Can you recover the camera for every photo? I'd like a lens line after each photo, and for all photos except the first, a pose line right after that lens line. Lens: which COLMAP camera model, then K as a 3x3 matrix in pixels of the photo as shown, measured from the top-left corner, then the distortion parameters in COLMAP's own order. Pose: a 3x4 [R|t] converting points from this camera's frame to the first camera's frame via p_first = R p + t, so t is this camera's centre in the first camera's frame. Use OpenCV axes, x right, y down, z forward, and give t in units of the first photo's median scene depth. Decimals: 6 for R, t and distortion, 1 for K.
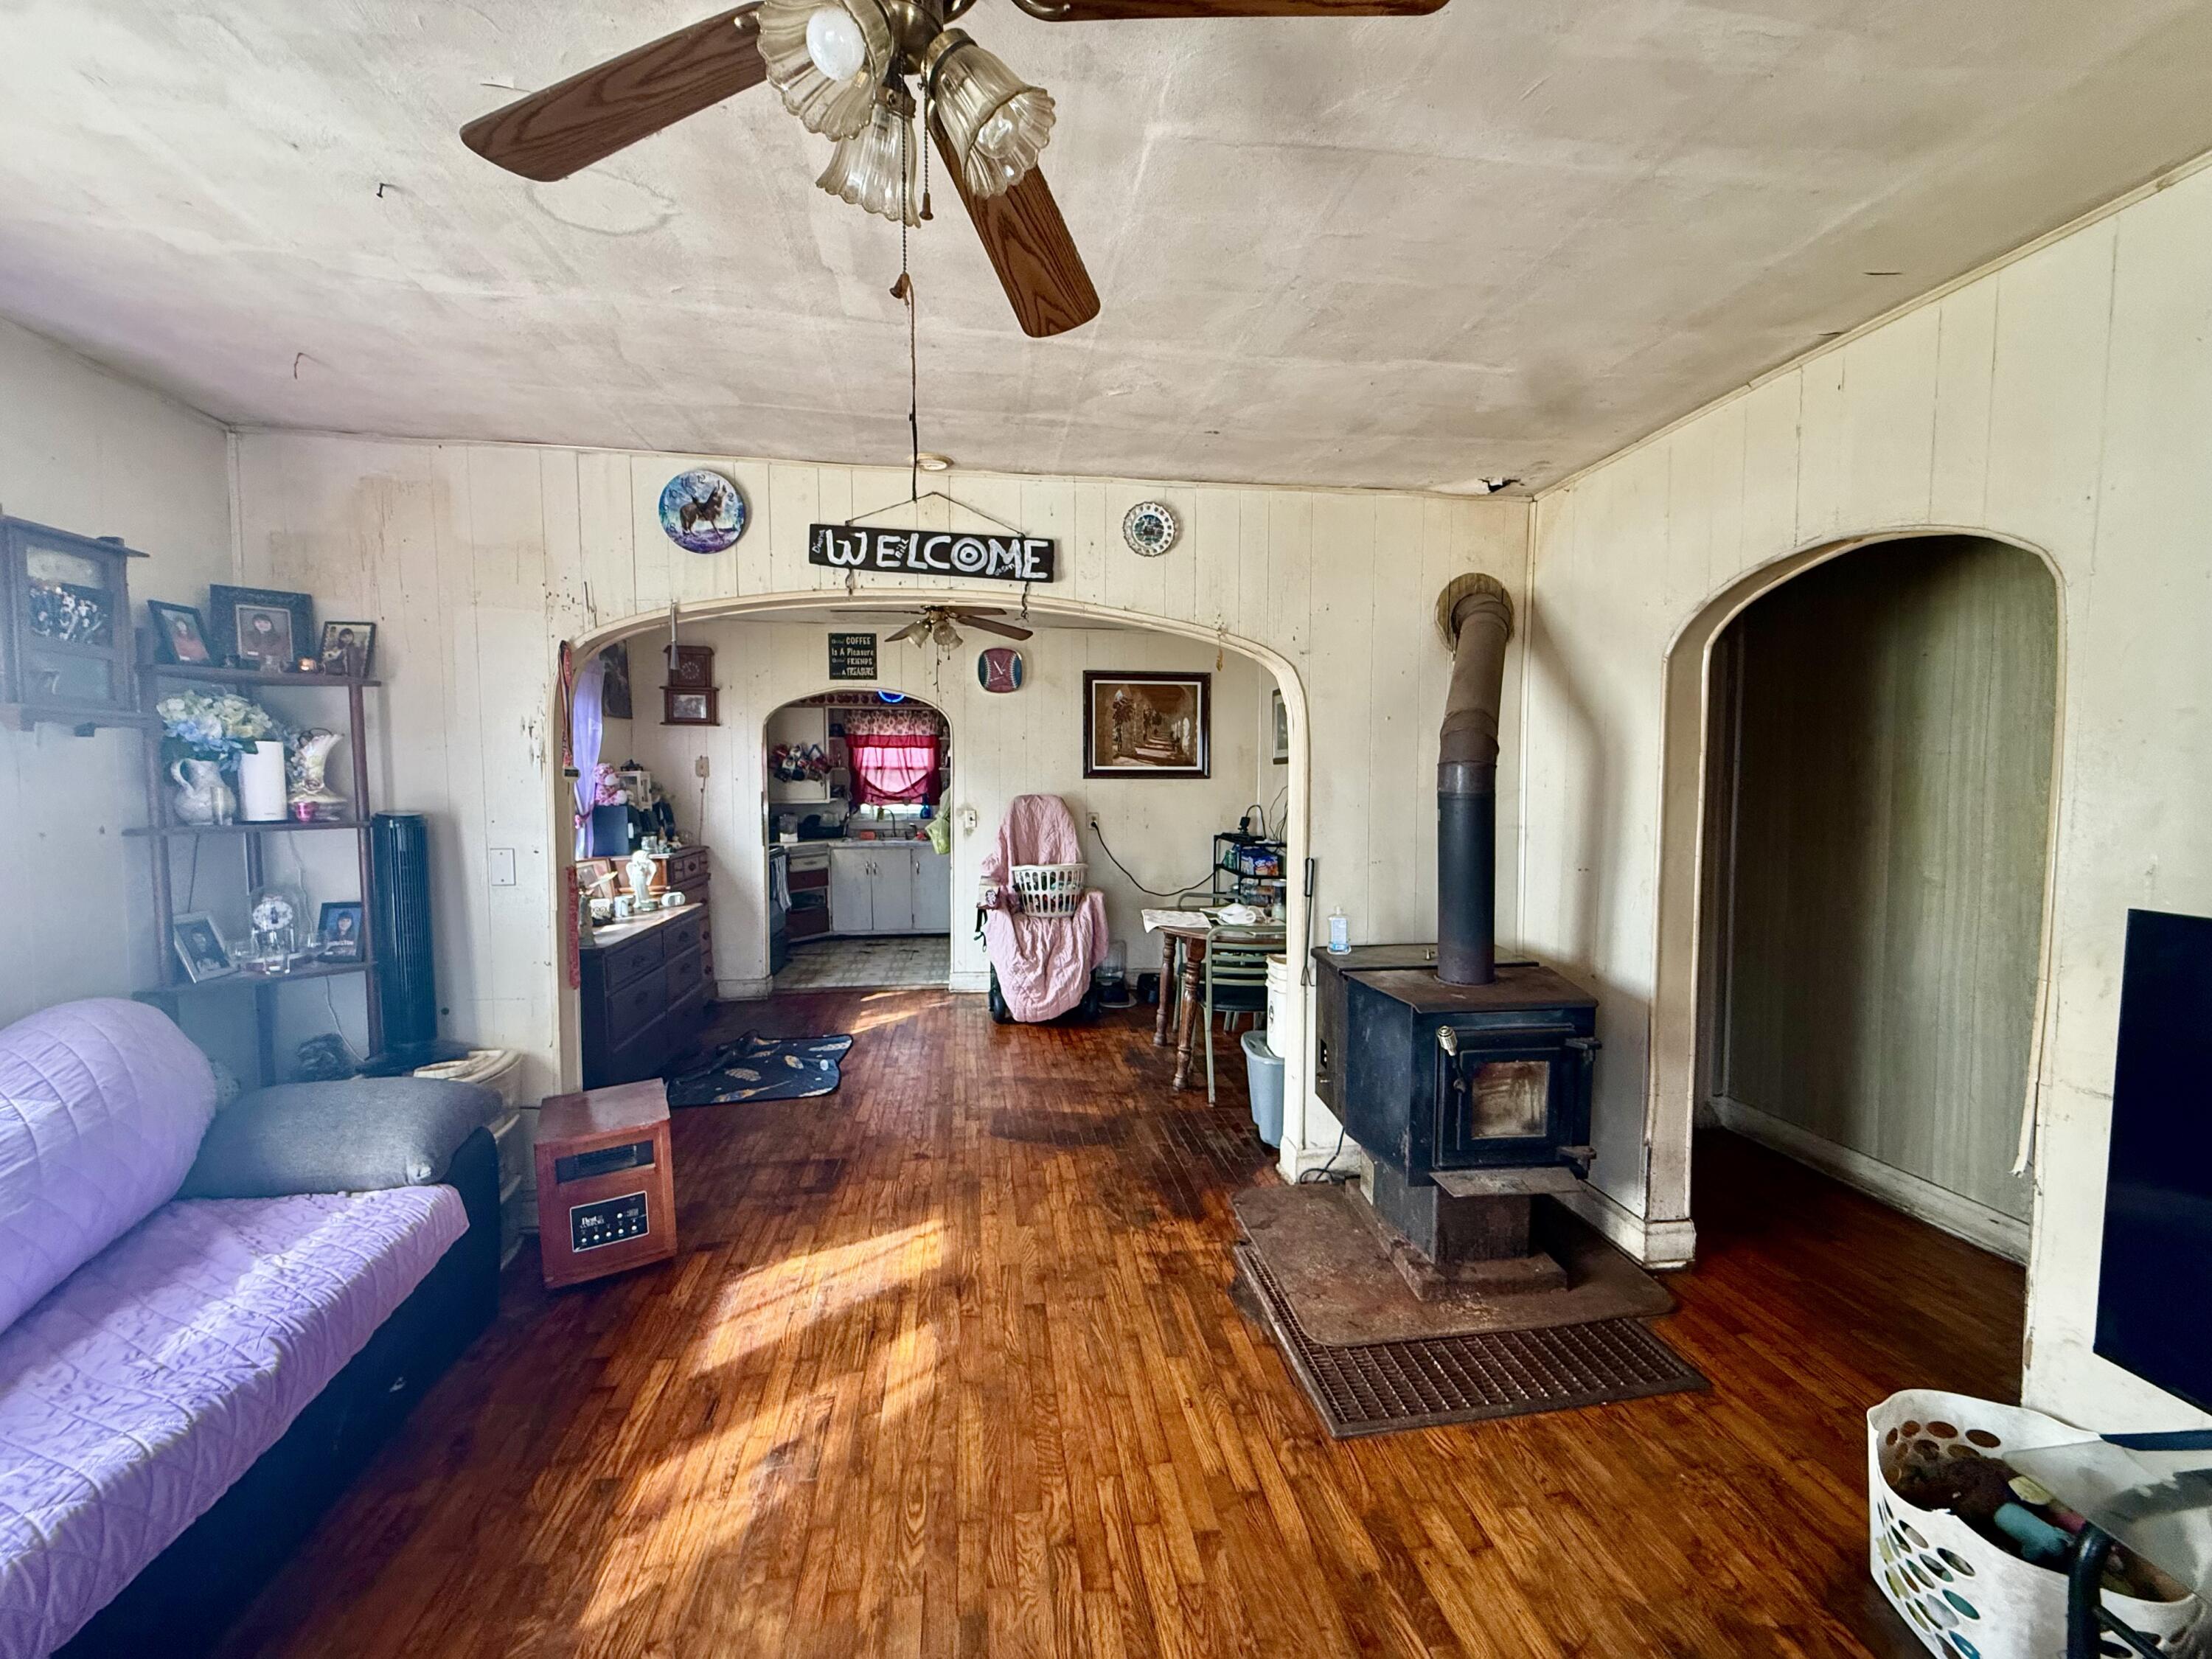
lens RADIAL K [[885.7, 0, 1106.4], [0, 885.7, 829.9], [0, 0, 1]] dist [-0.002846, -0.000151]
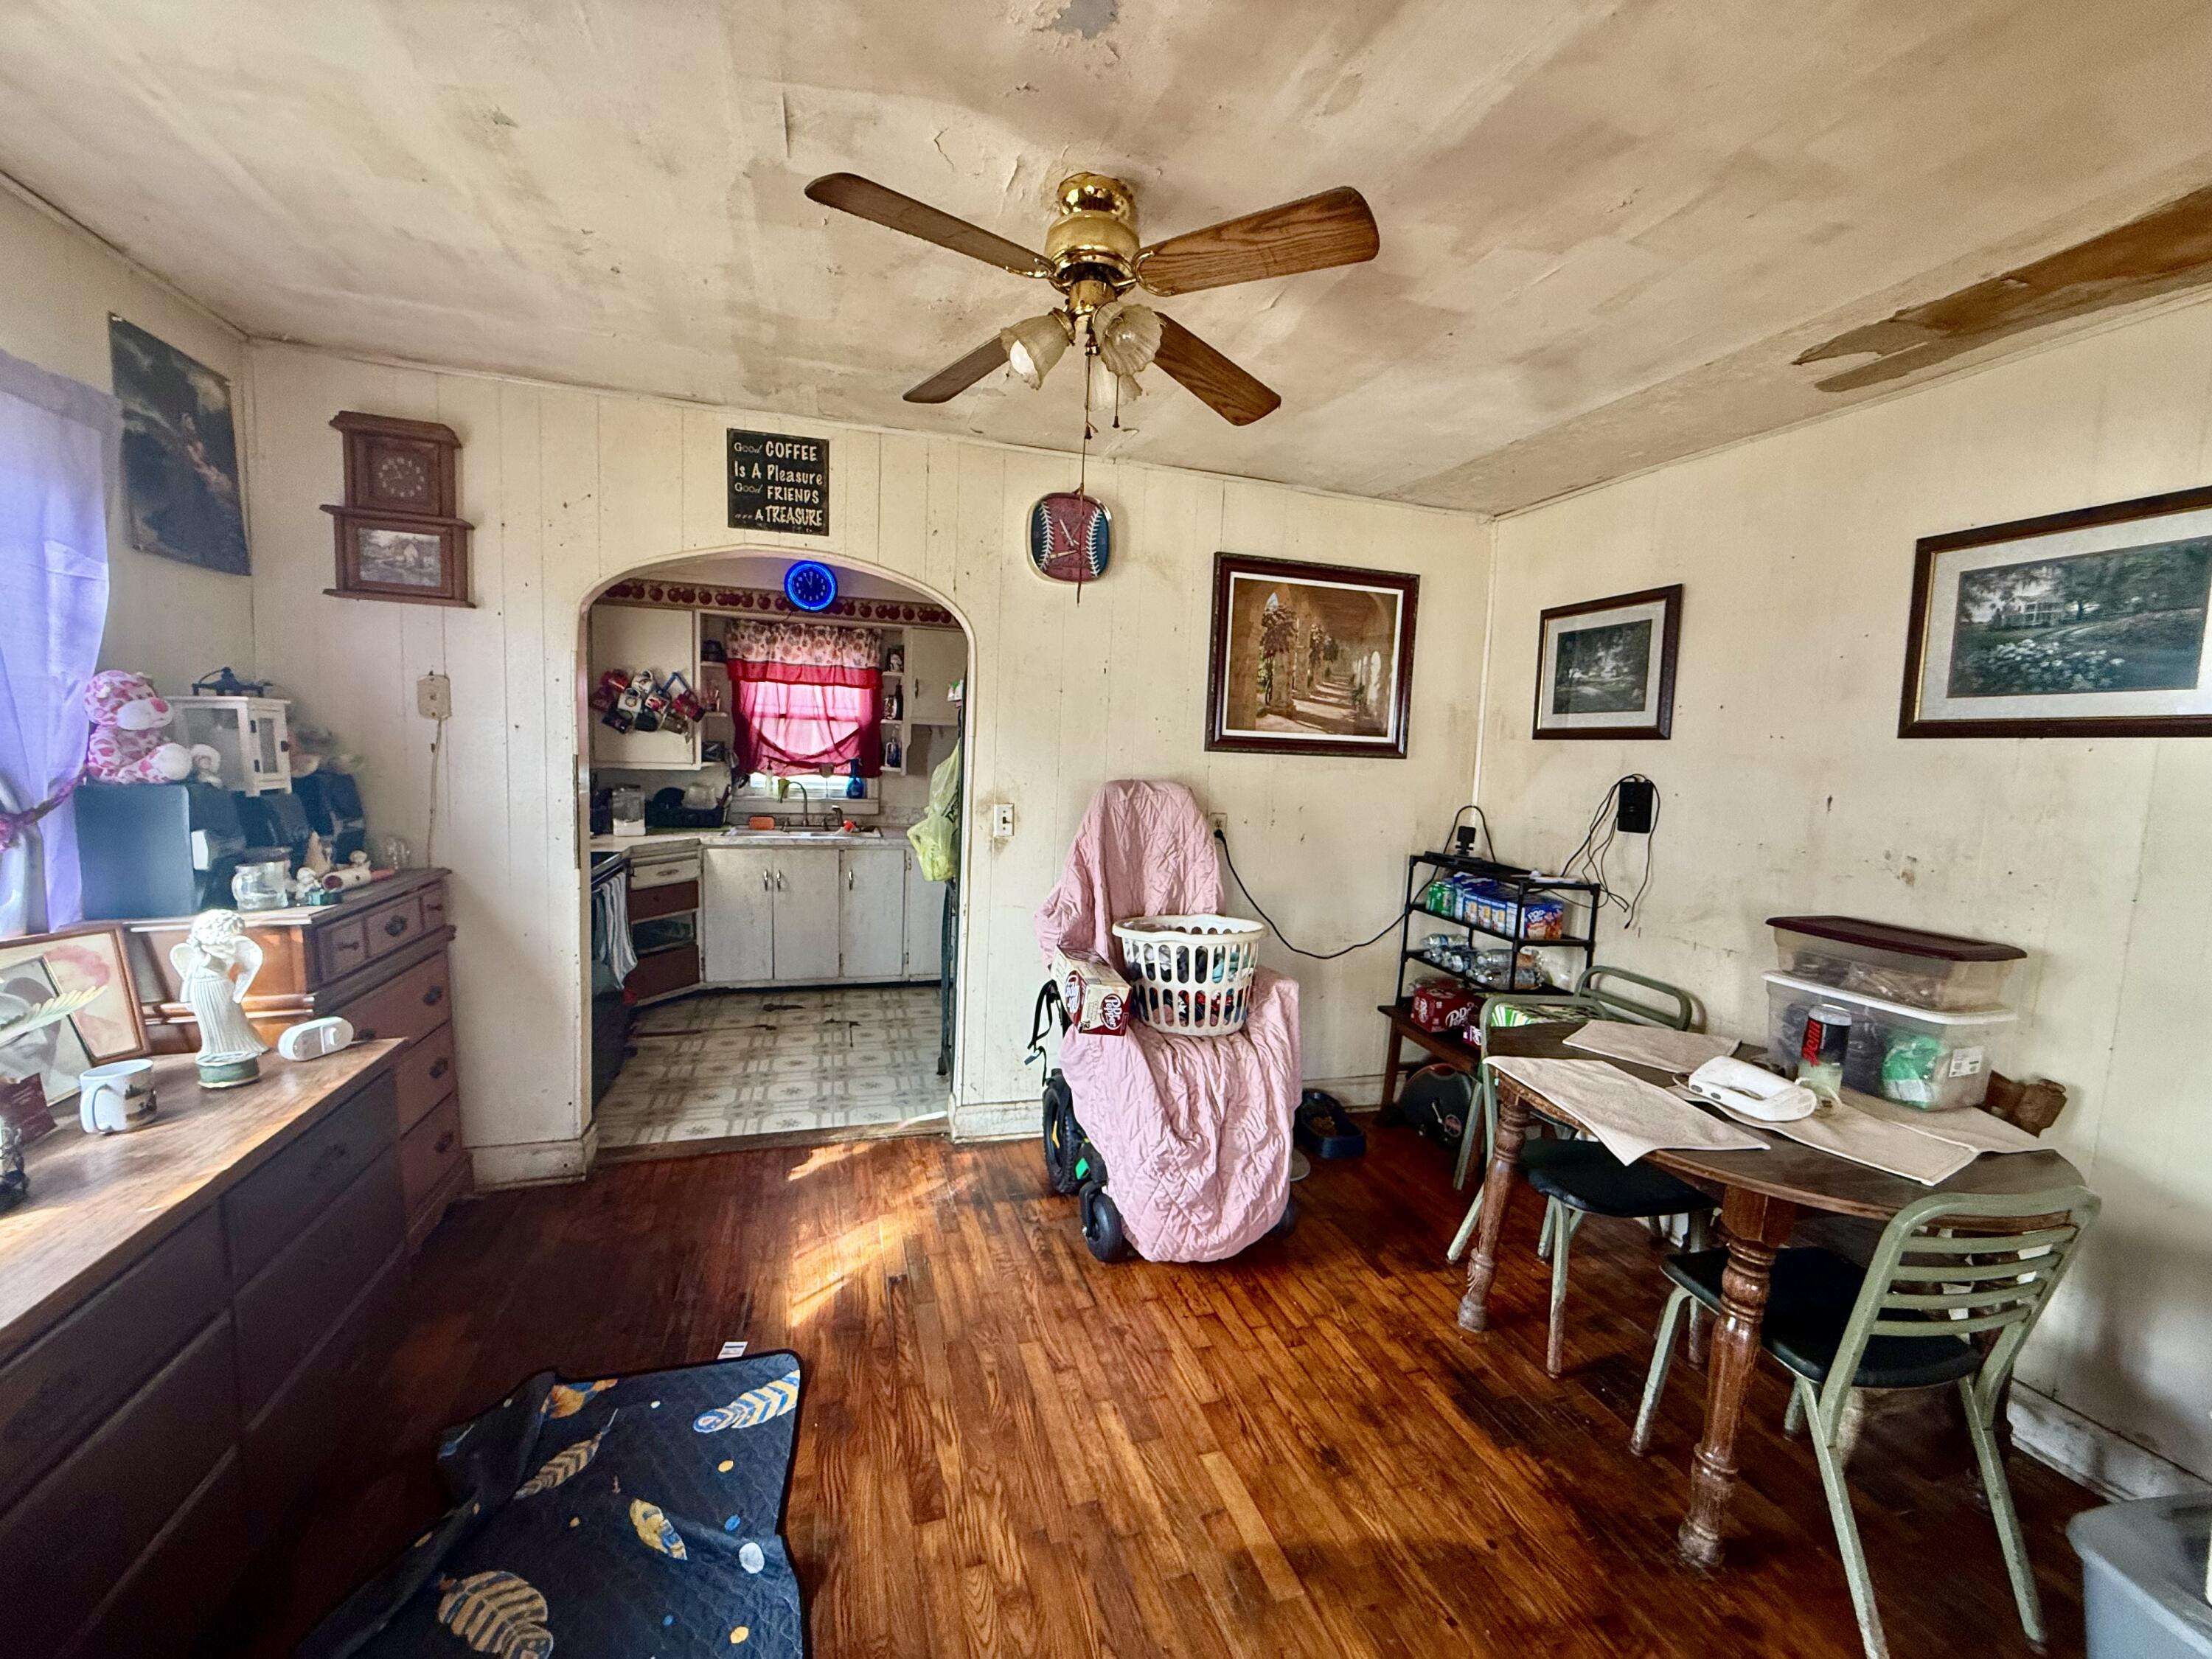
lens RADIAL K [[885.7, 0, 1105.0], [0, 885.7, 829.1], [0, 0, 1]] dist [-0.002846, -0.000151]
pose [[0.987128, 0.023550, 0.158190, -0.173735], [-0.030178, 0.998759, 0.039627, -0.029194], [-0.157060, -0.043891, 0.986613, 0.461717]]
